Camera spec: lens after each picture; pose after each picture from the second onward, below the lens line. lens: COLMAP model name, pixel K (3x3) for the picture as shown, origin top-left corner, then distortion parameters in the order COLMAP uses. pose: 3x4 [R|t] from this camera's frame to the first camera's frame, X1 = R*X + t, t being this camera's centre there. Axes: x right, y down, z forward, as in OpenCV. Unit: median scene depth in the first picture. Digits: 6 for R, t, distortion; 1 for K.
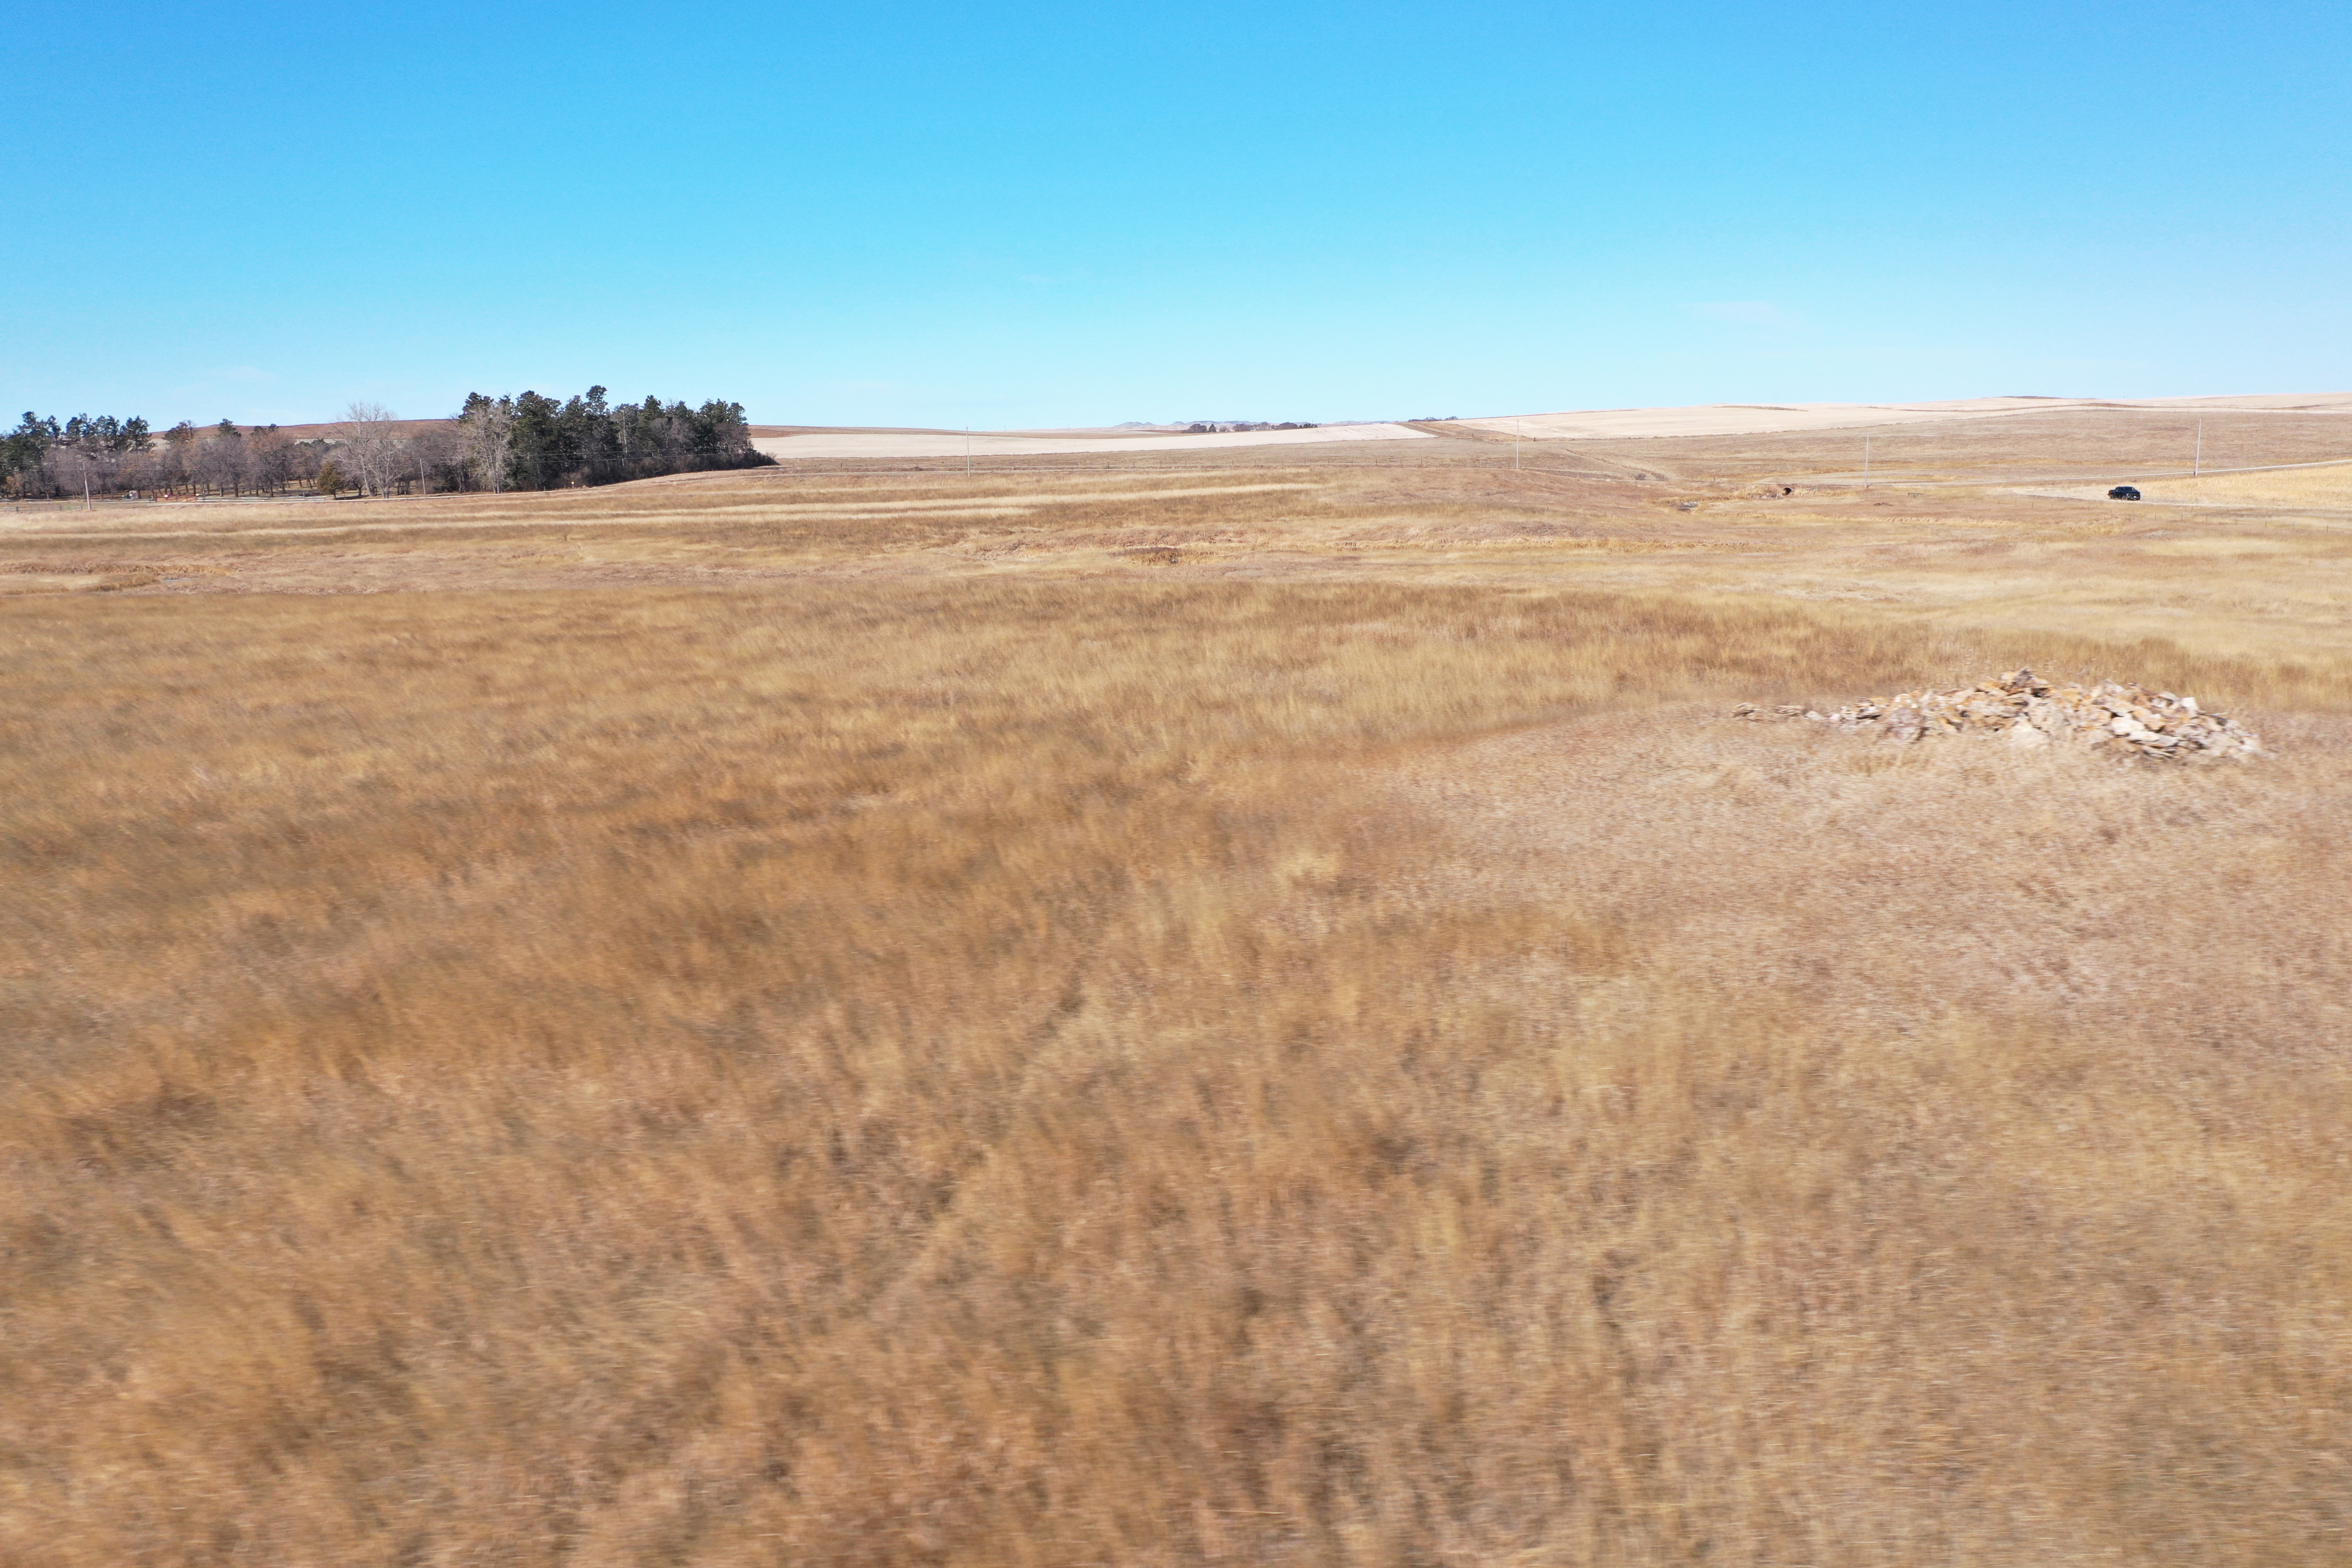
lens RADIAL K [[1866.6, 0, 1175.0], [0, 1866.6, 780.0], [0, 0, 1]] dist [0.017308, -0.000586]
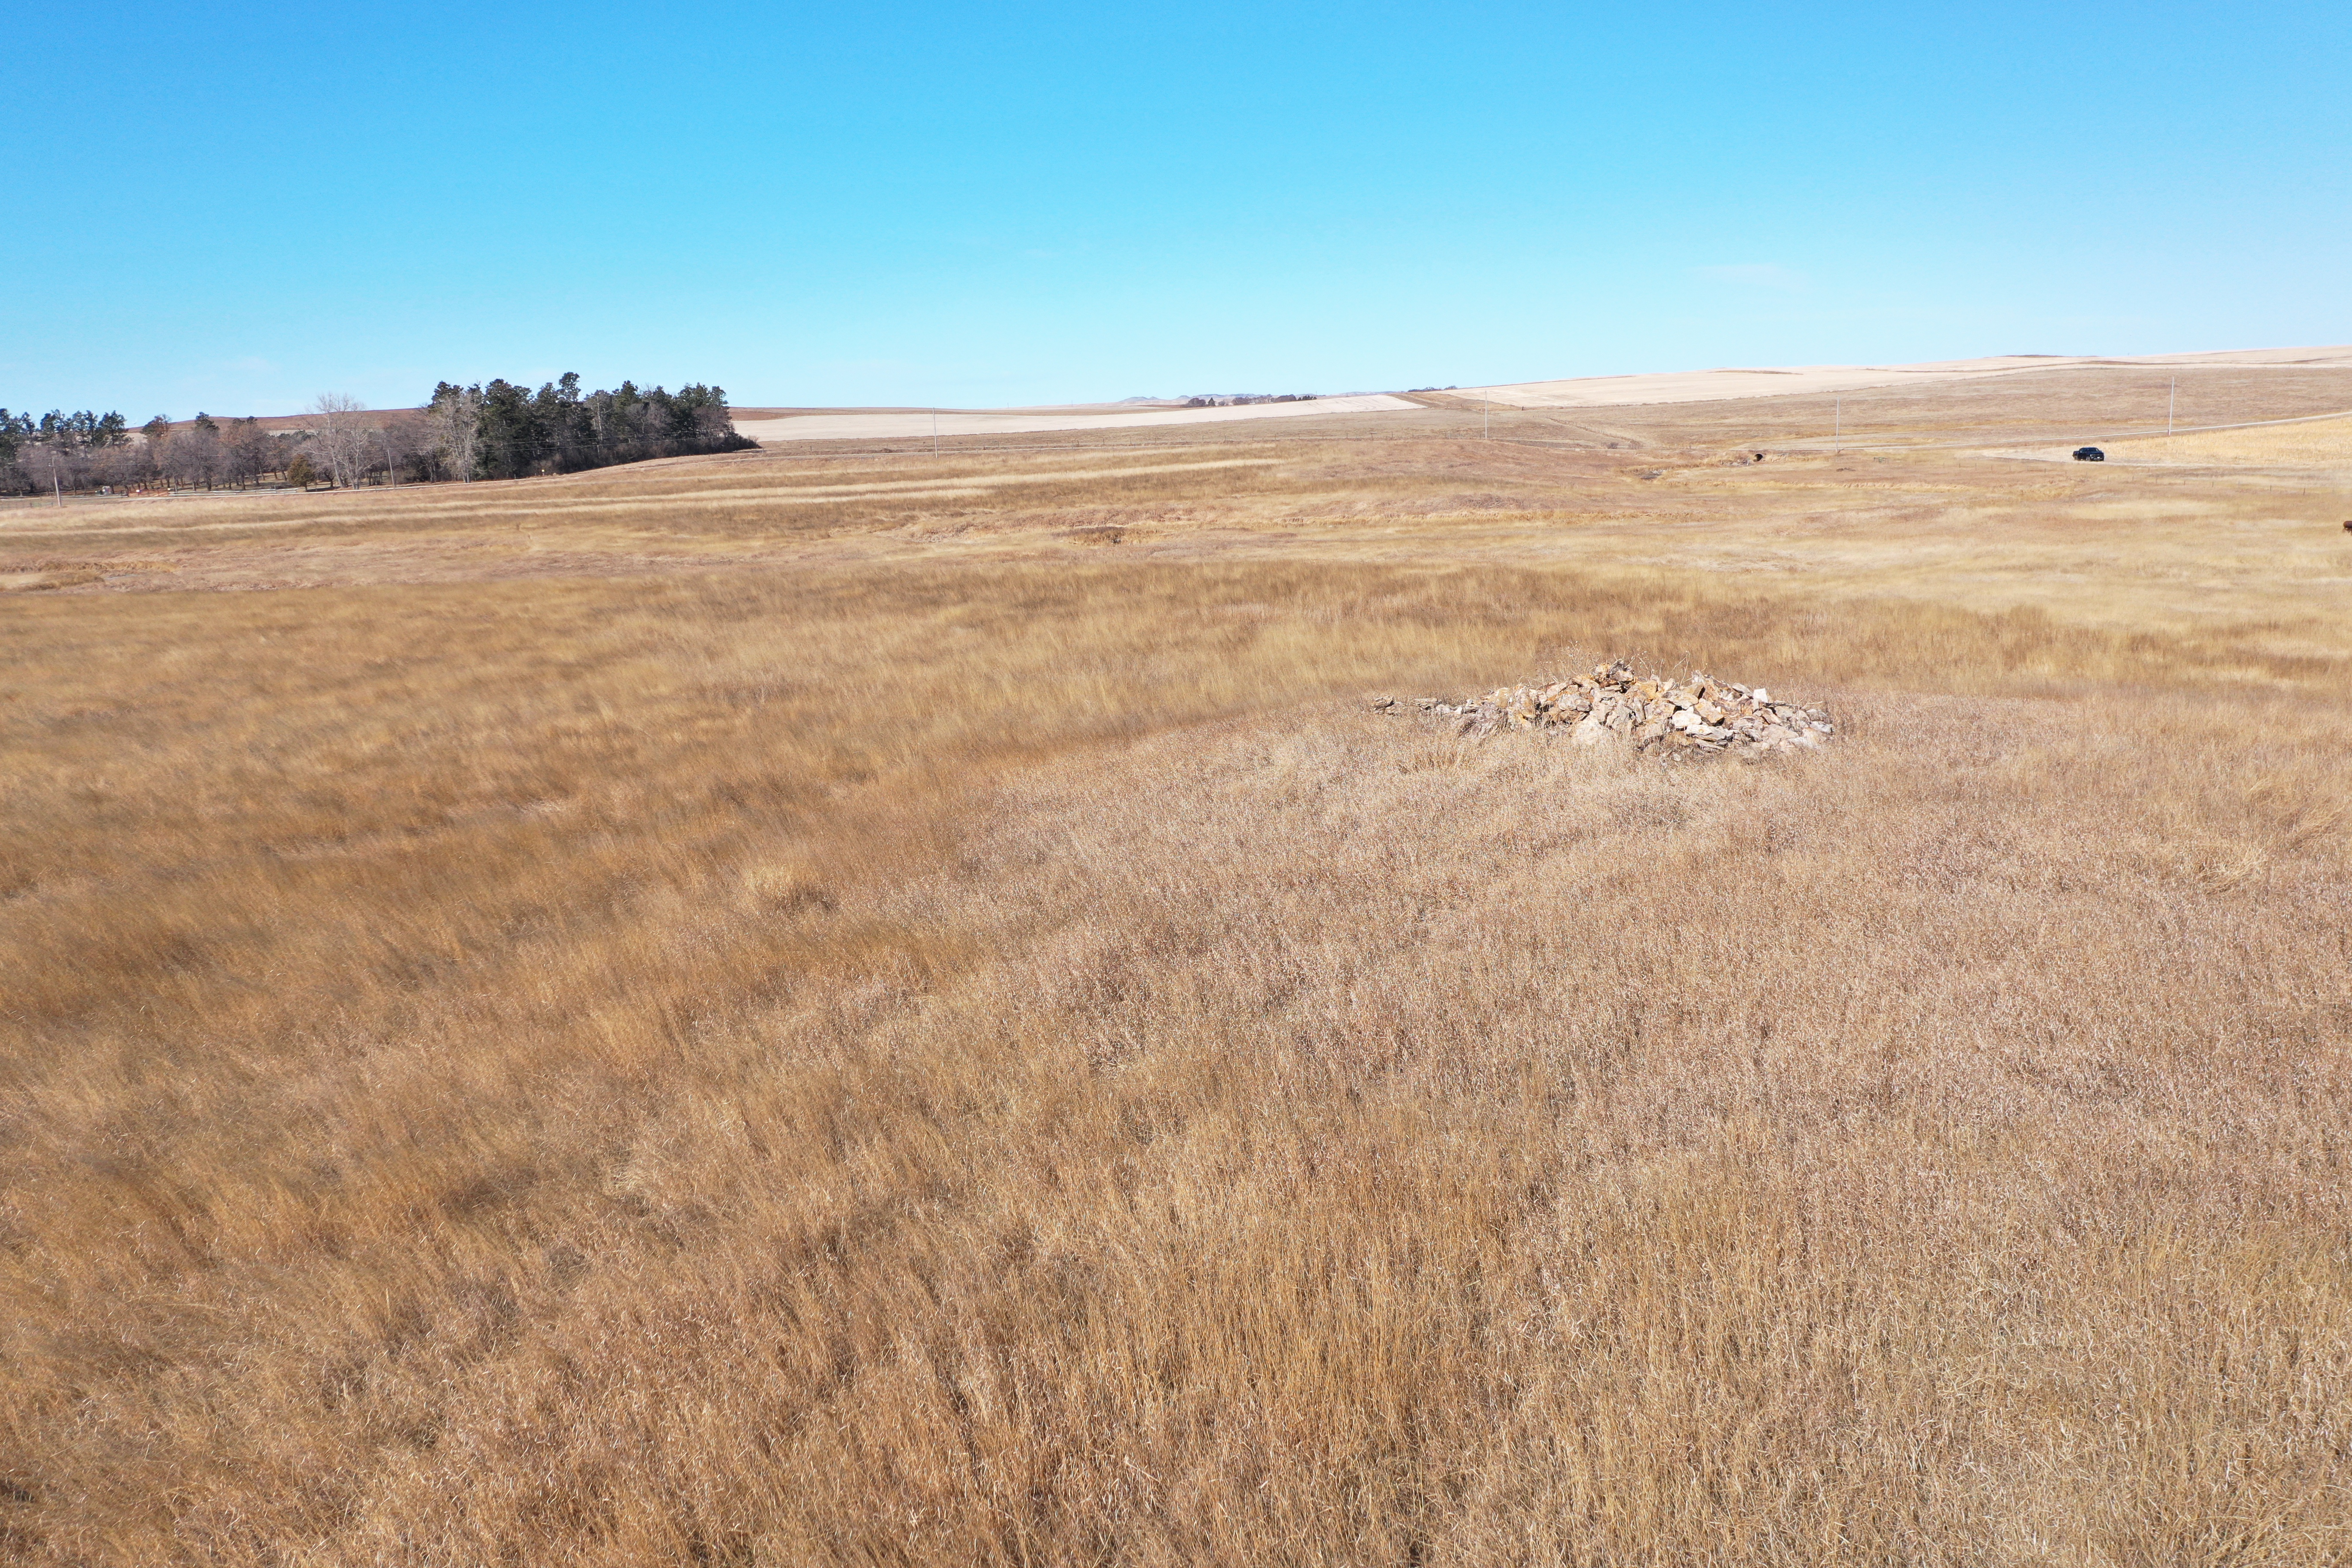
lens RADIAL K [[1866.6, 0, 1175.6], [0, 1866.6, 777.1], [0, 0, 1]] dist [0.017308, -0.000586]
pose [[0.999840, -0.016971, -0.005605, 0.021276], [0.017036, 0.999785, 0.011849, -0.001289], [0.005403, -0.011943, 0.999914, -0.000182]]
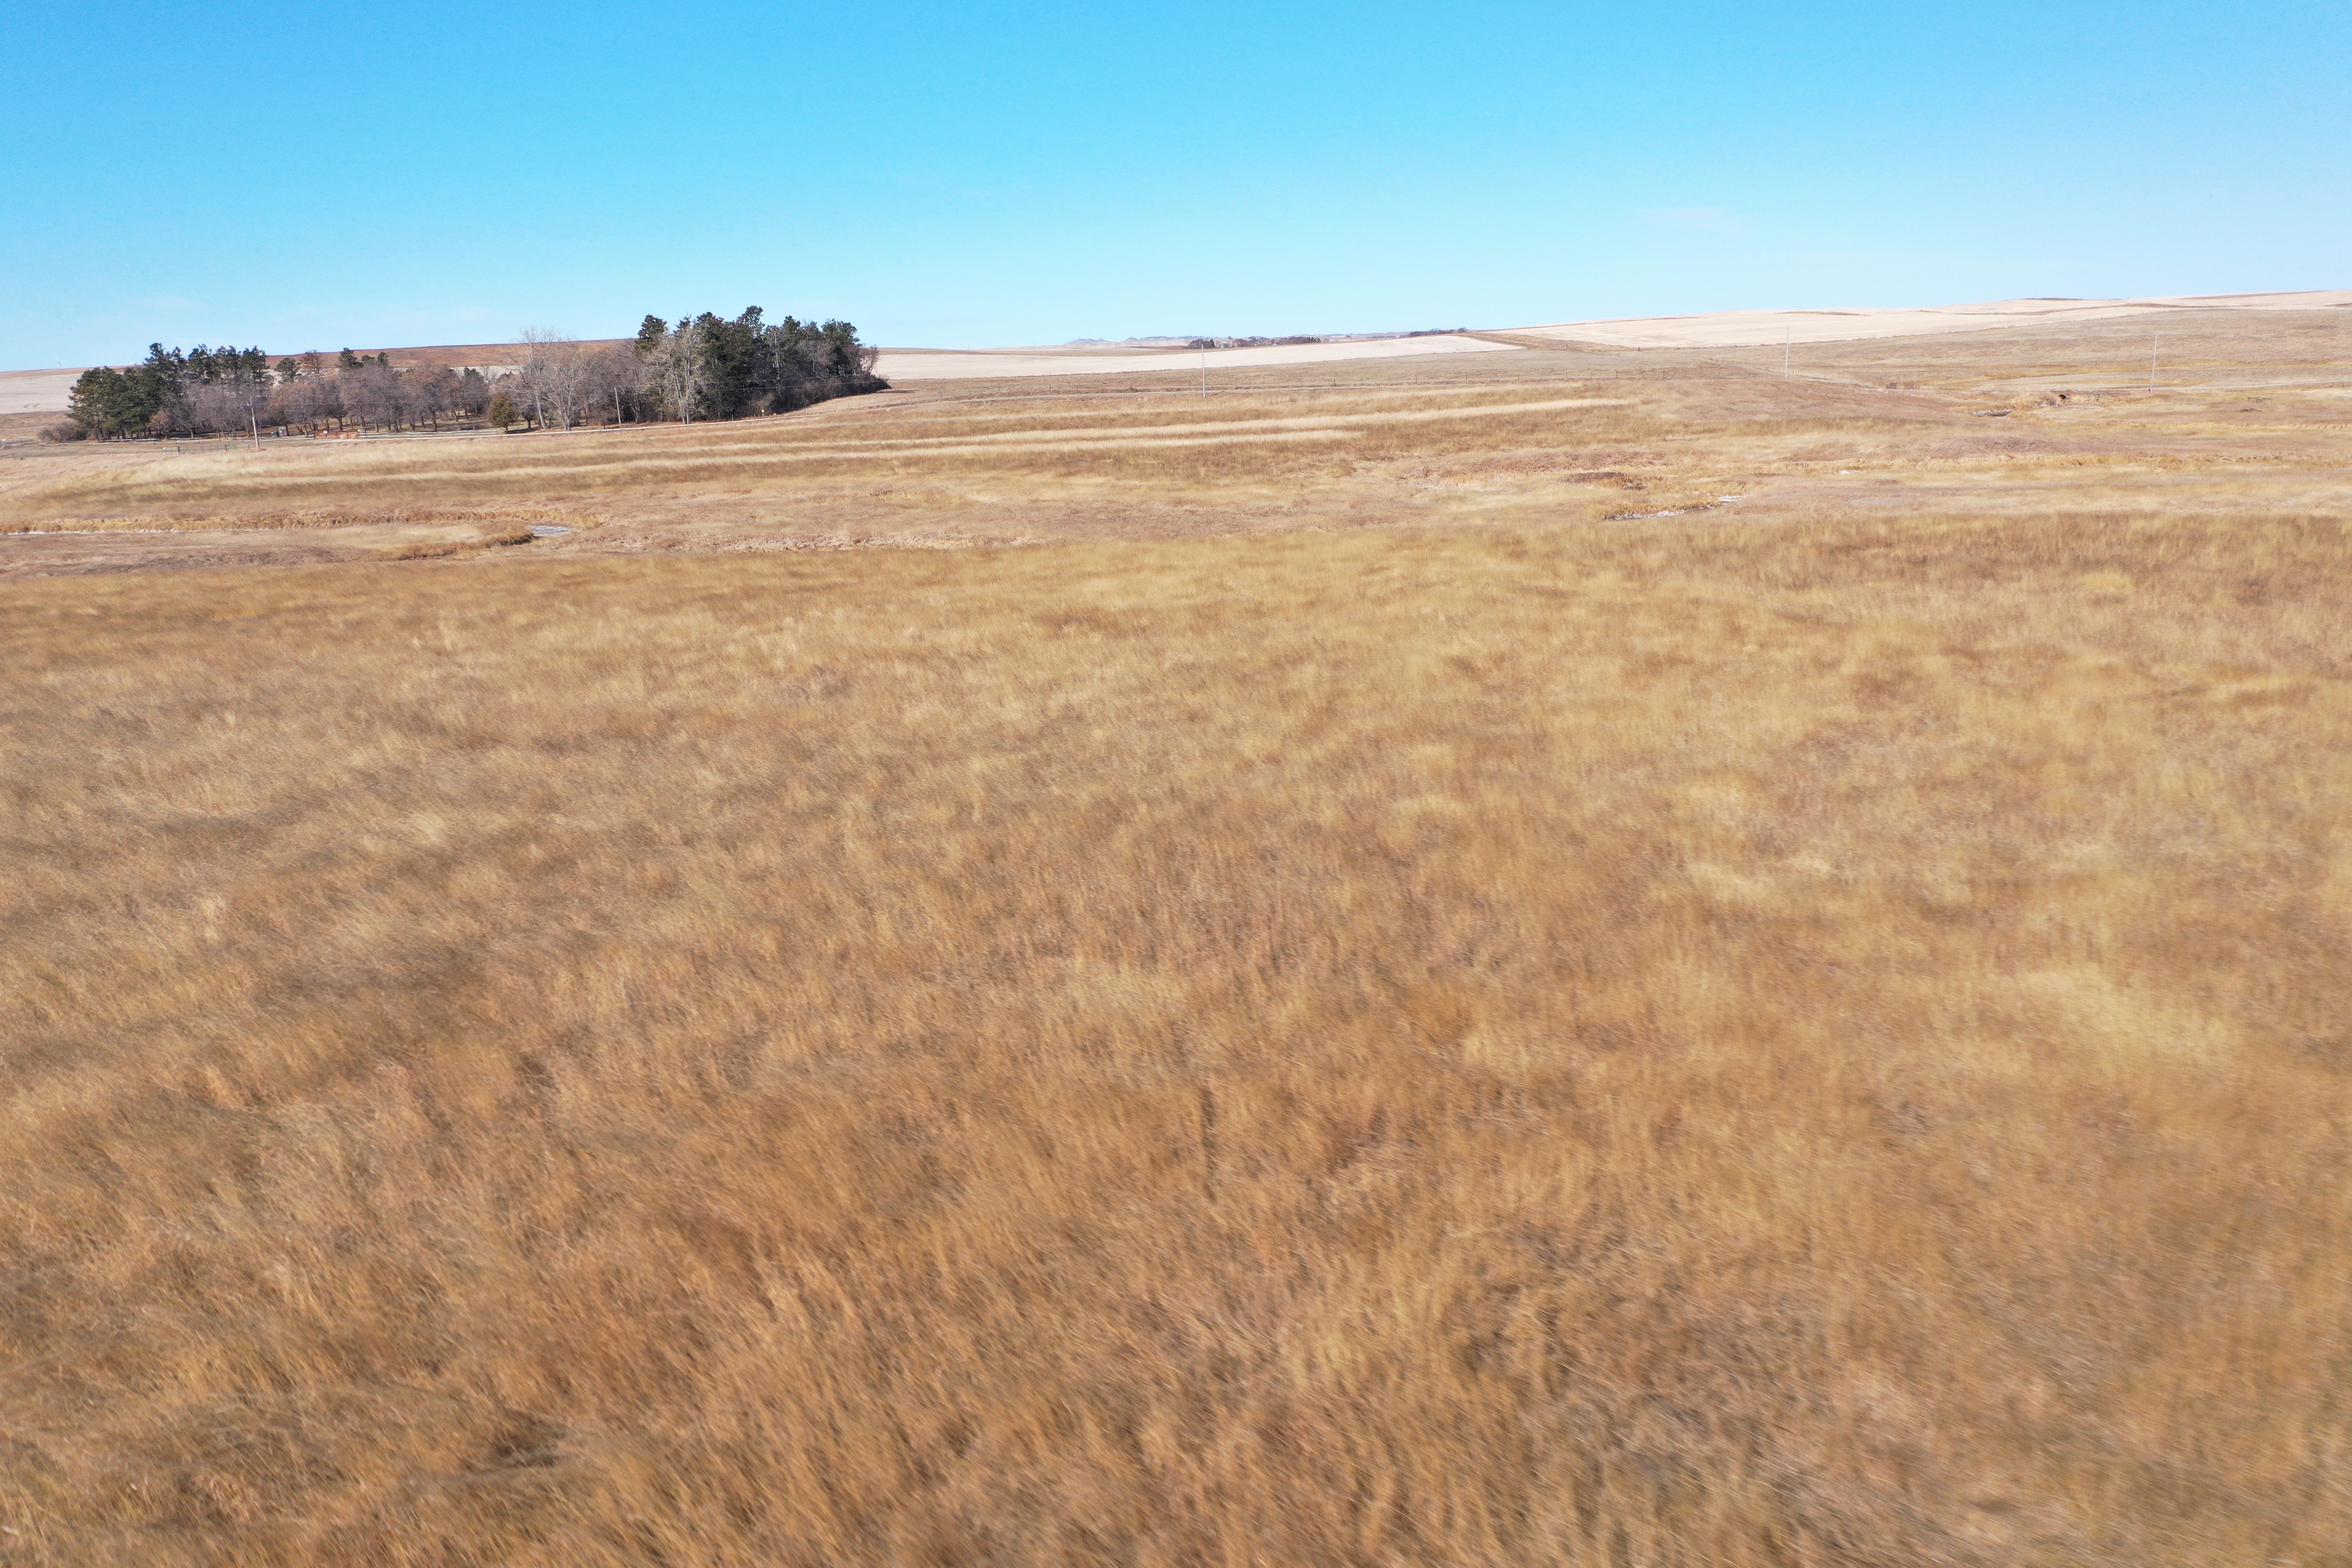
lens RADIAL K [[1866.6, 0, 1176.2], [0, 1866.6, 784.4], [0, 0, 1]] dist [0.017308, -0.000586]
pose [[0.999675, -0.019196, 0.016791, -0.151899], [0.018423, 0.998815, 0.045037, -0.012288], [-0.017635, -0.044713, 0.998844, 0.063694]]
